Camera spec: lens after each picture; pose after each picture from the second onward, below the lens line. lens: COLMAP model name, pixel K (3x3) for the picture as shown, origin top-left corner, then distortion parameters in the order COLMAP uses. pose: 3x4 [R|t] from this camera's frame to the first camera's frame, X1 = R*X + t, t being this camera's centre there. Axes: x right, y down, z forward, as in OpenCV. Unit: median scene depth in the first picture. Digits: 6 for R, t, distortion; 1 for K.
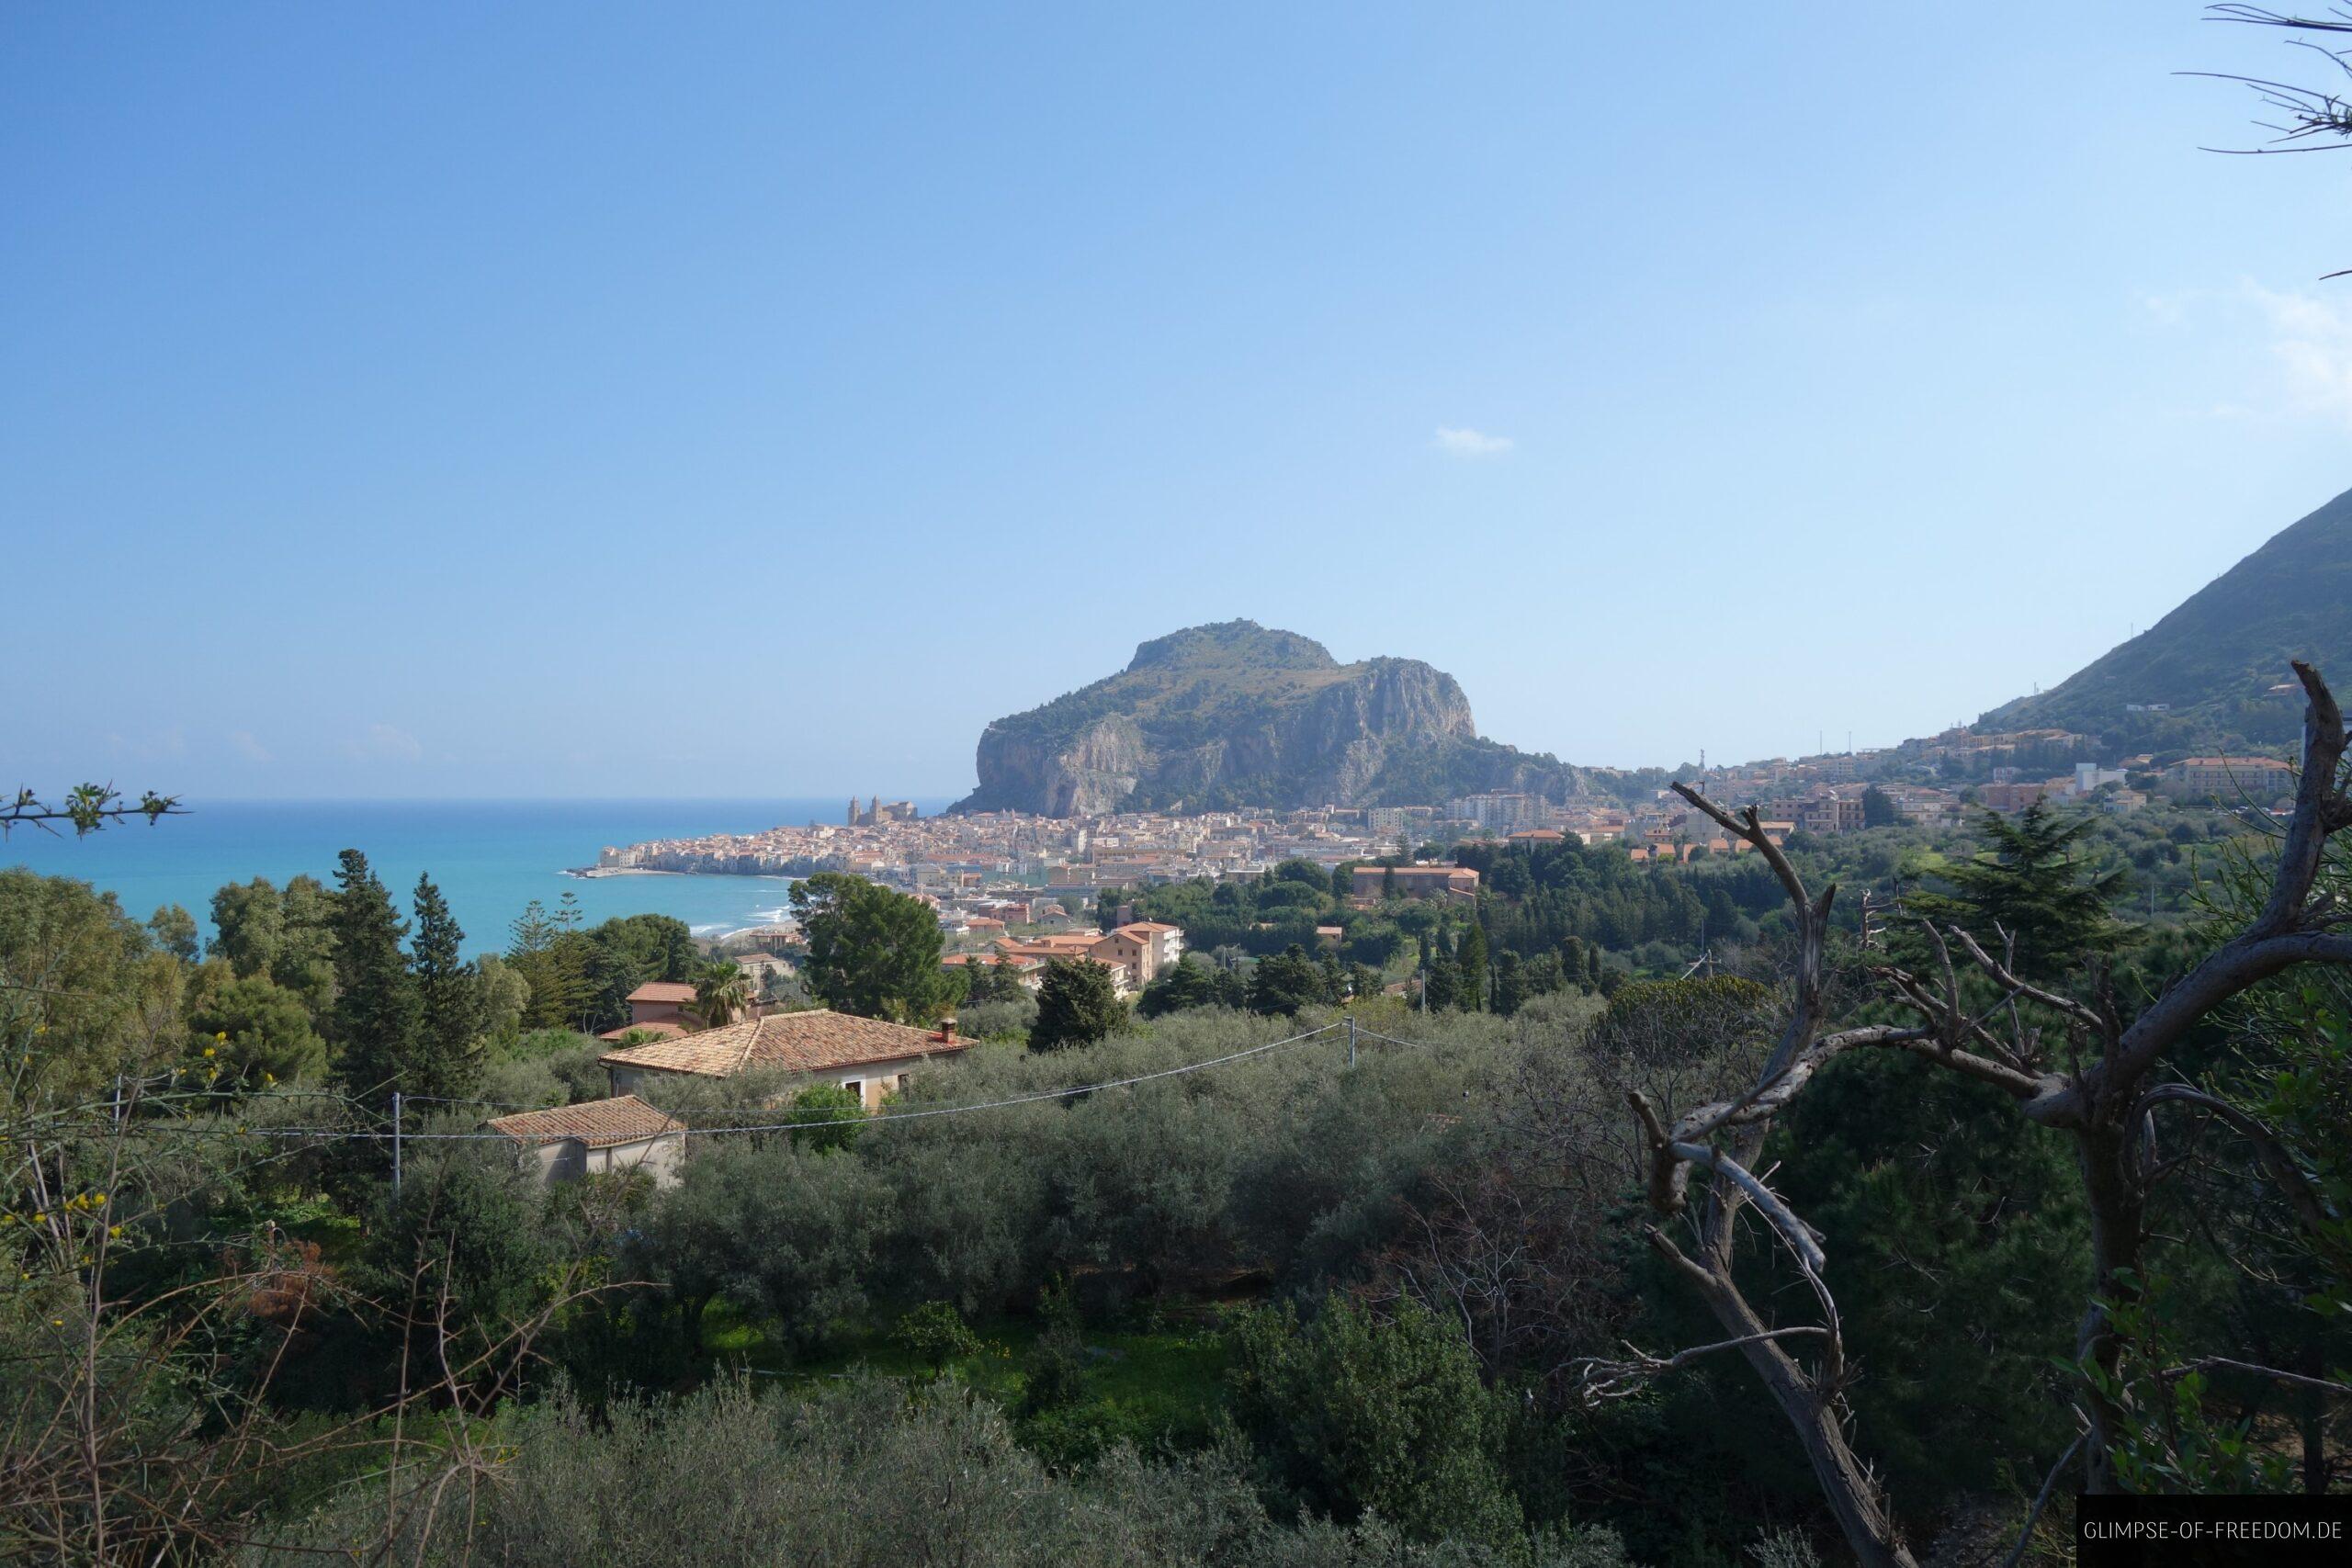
lens RADIAL K [[1862.9, 0, 1189.4], [0, 1862.9, 780.6], [0, 0, 1]] dist [0.008726, -0.010391]
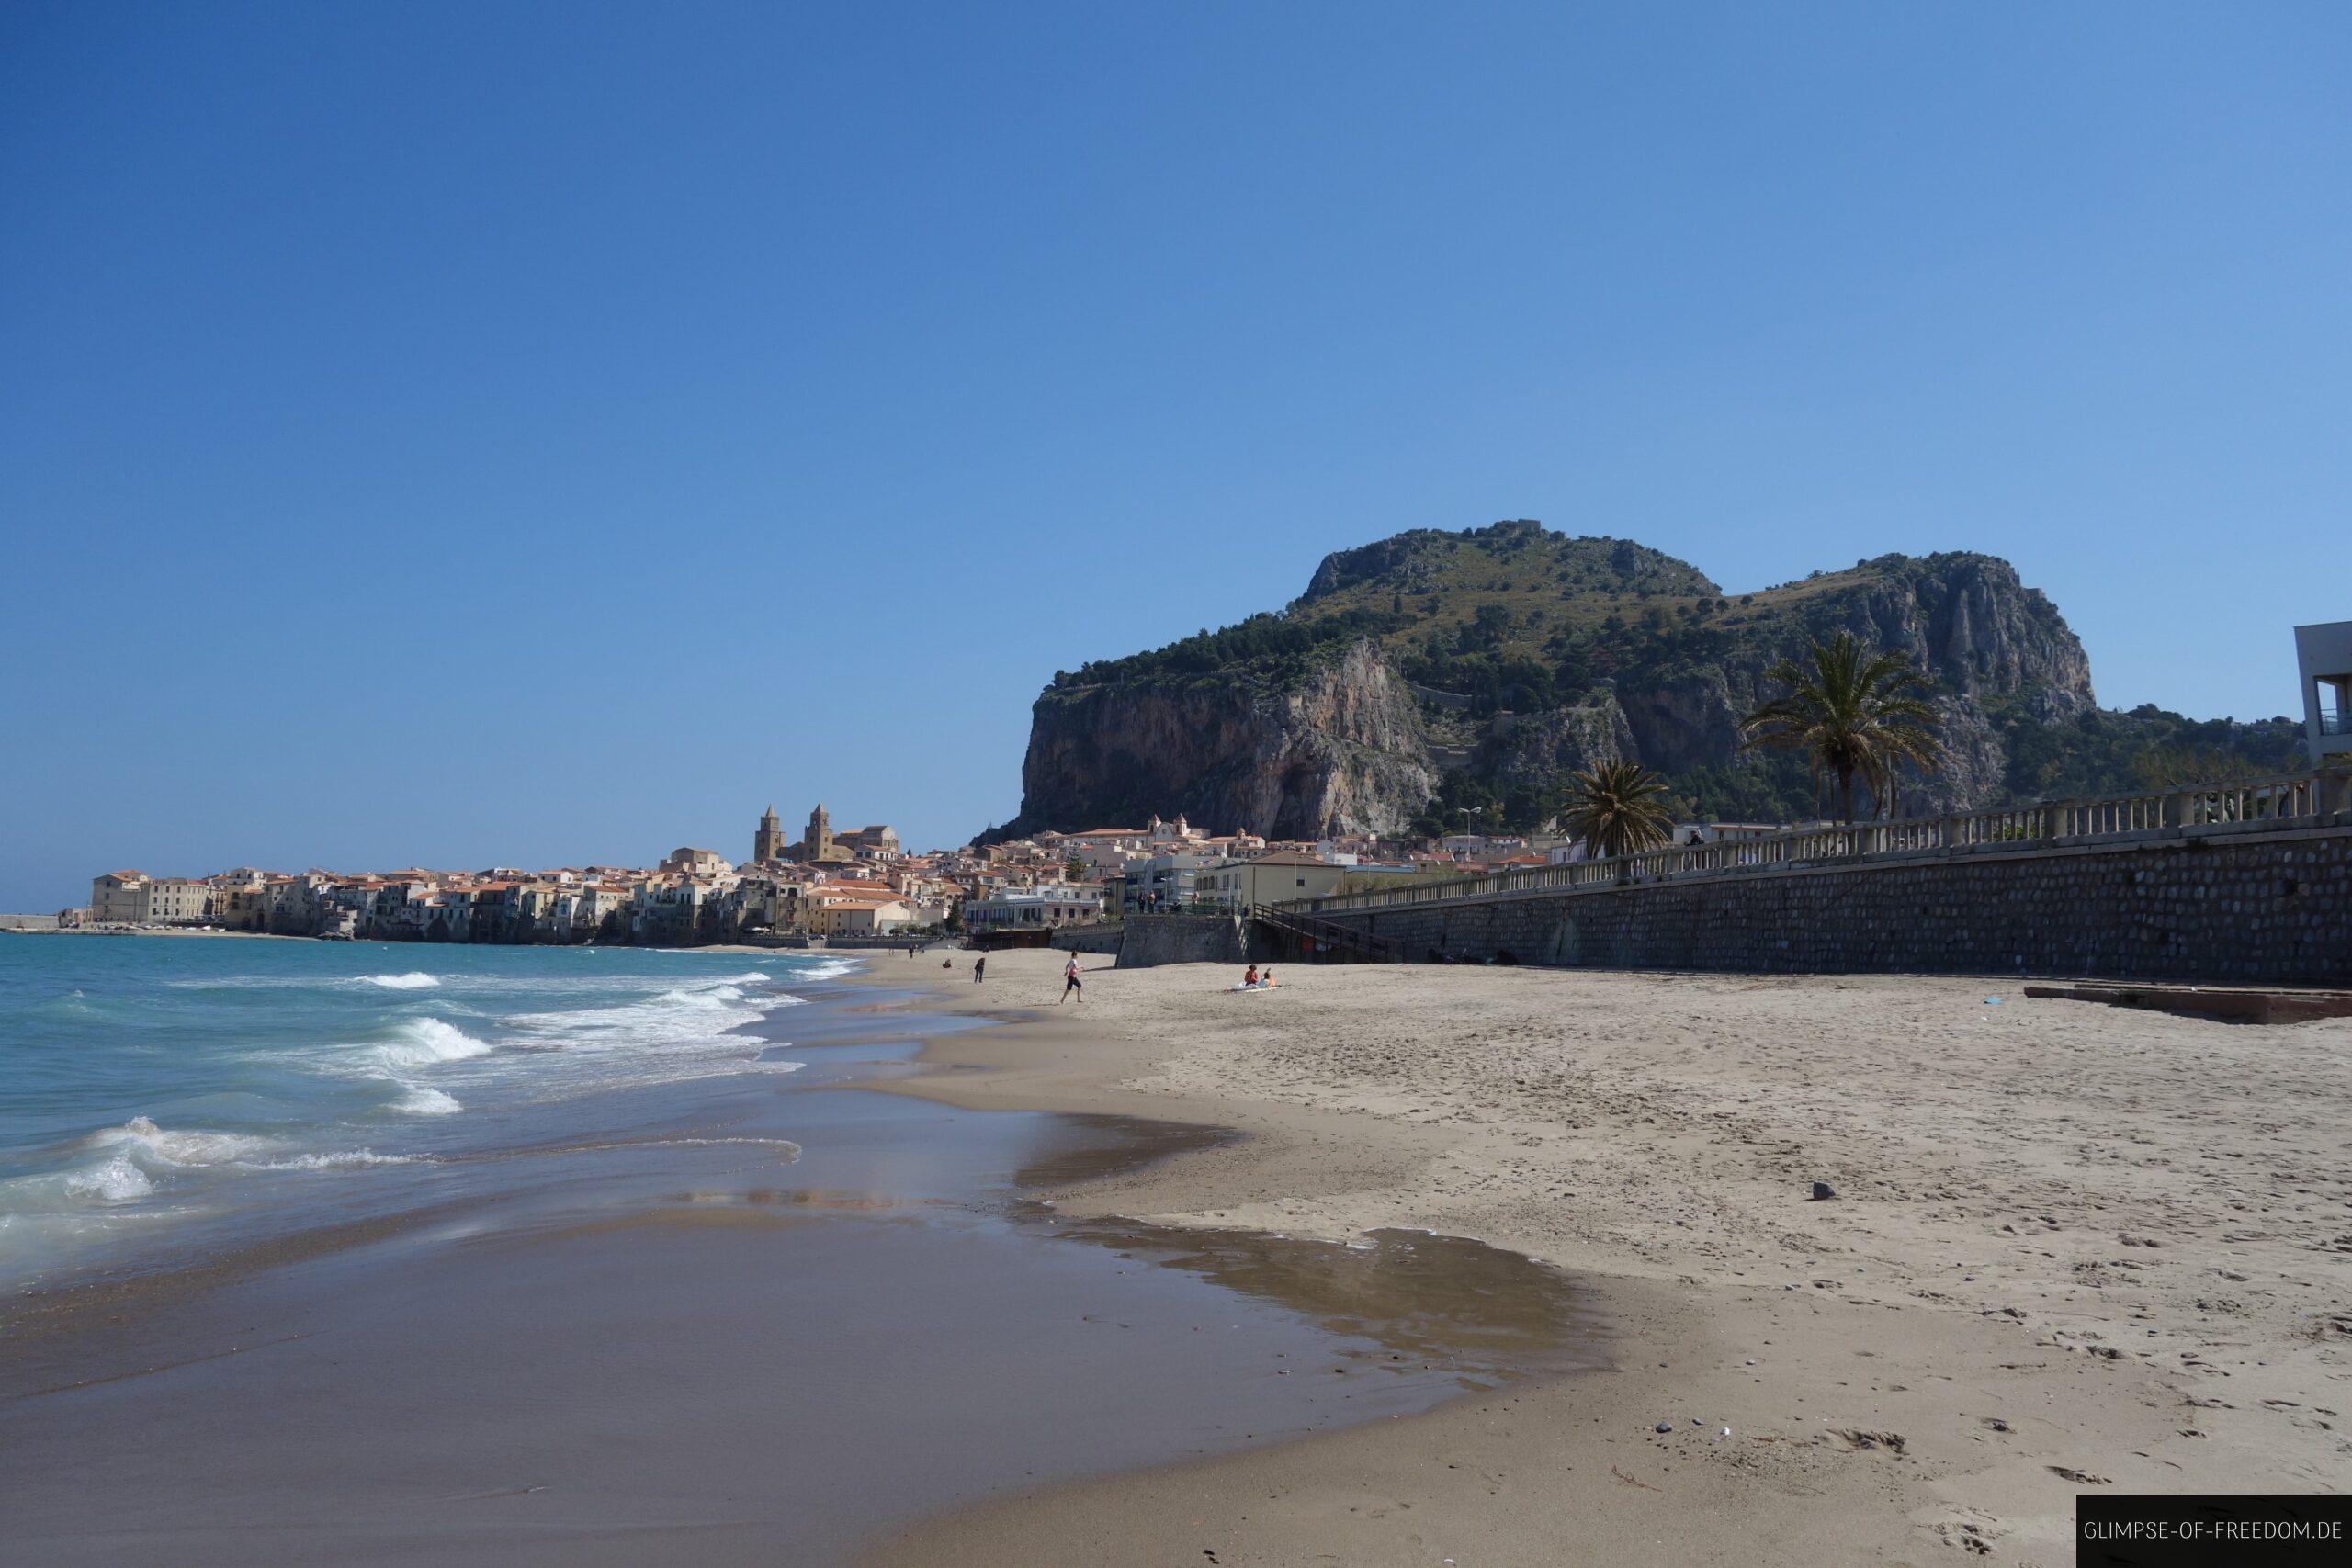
lens RADIAL K [[1862.9, 0, 1170.0], [0, 1862.9, 781.5], [0, 0, 1]] dist [0.008726, -0.010391]
pose [[0.996830, 0.034551, 0.071661, -0.120180], [-0.028194, 0.995731, -0.087886, 0.041522], [-0.074392, 0.085587, 0.993550, 0.560665]]
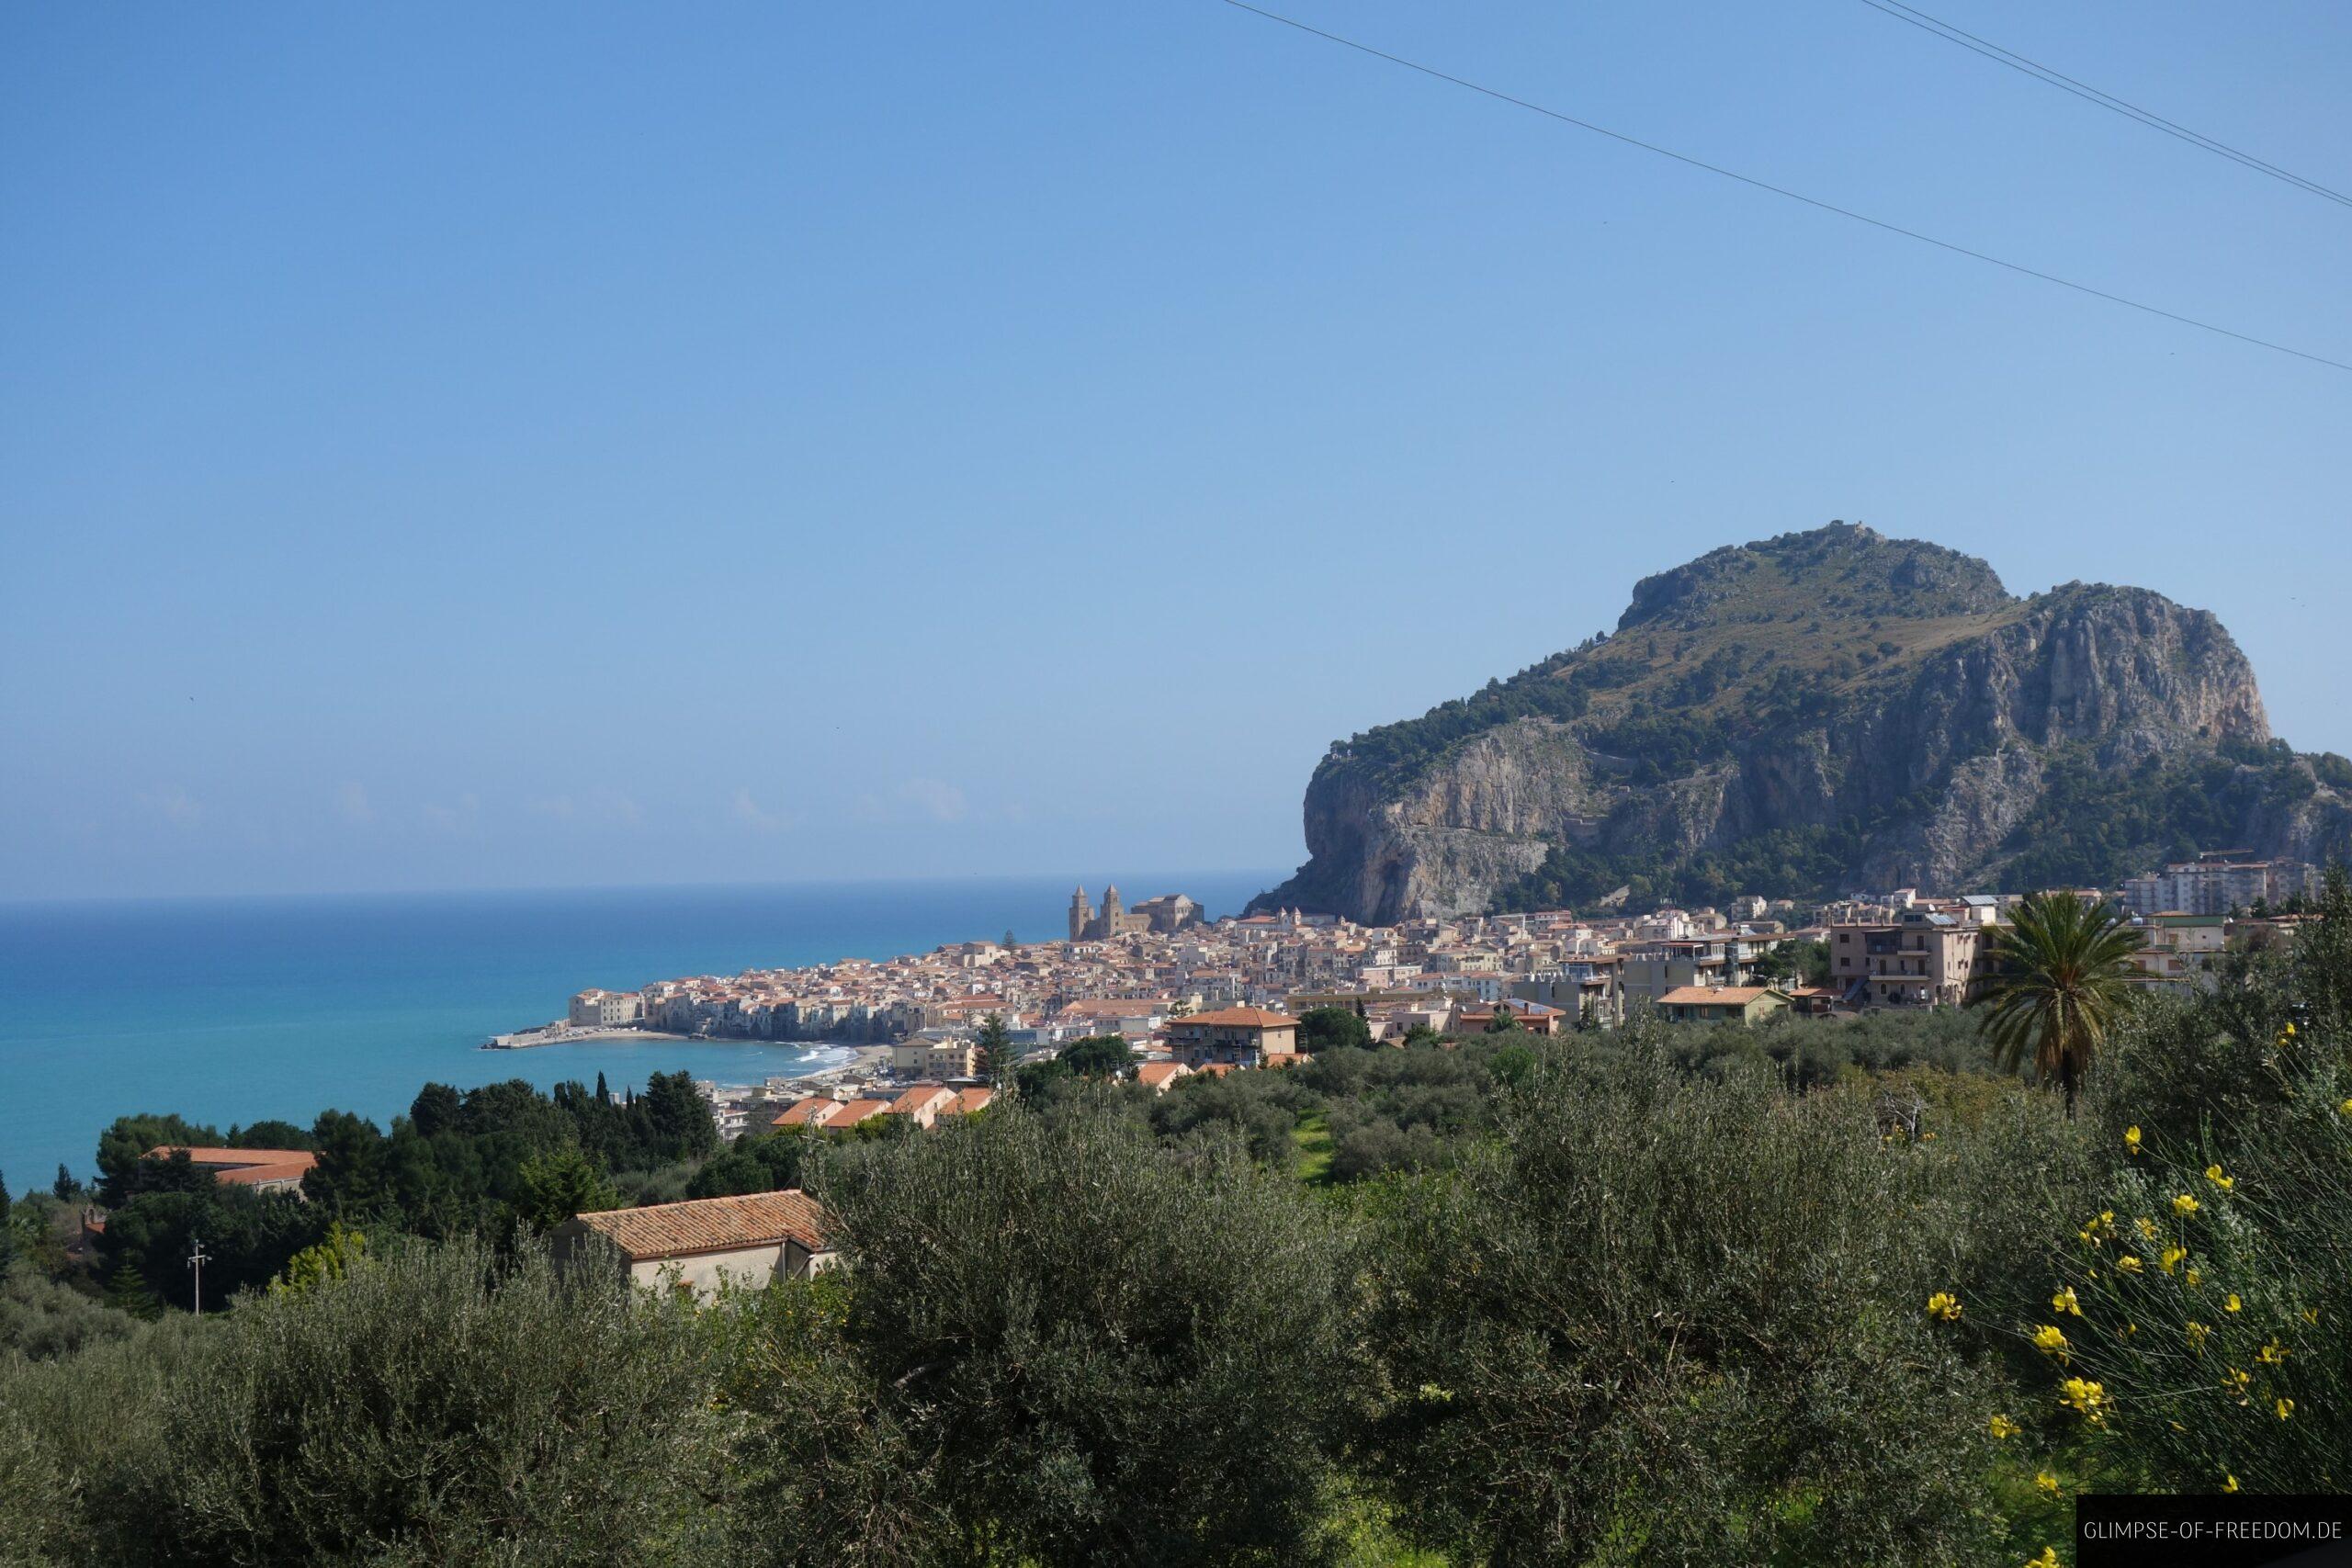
lens RADIAL K [[3209.7, 0, 1168.5], [0, 3209.7, 784.9], [0, 0, 1]] dist [-0.022649, 0.000000]
pose [[0.946444, -0.029824, -0.321487, 0.154551], [0.025228, 0.999511, -0.018453, -0.003725], [0.321881, 0.009354, 0.946734, 0.124938]]
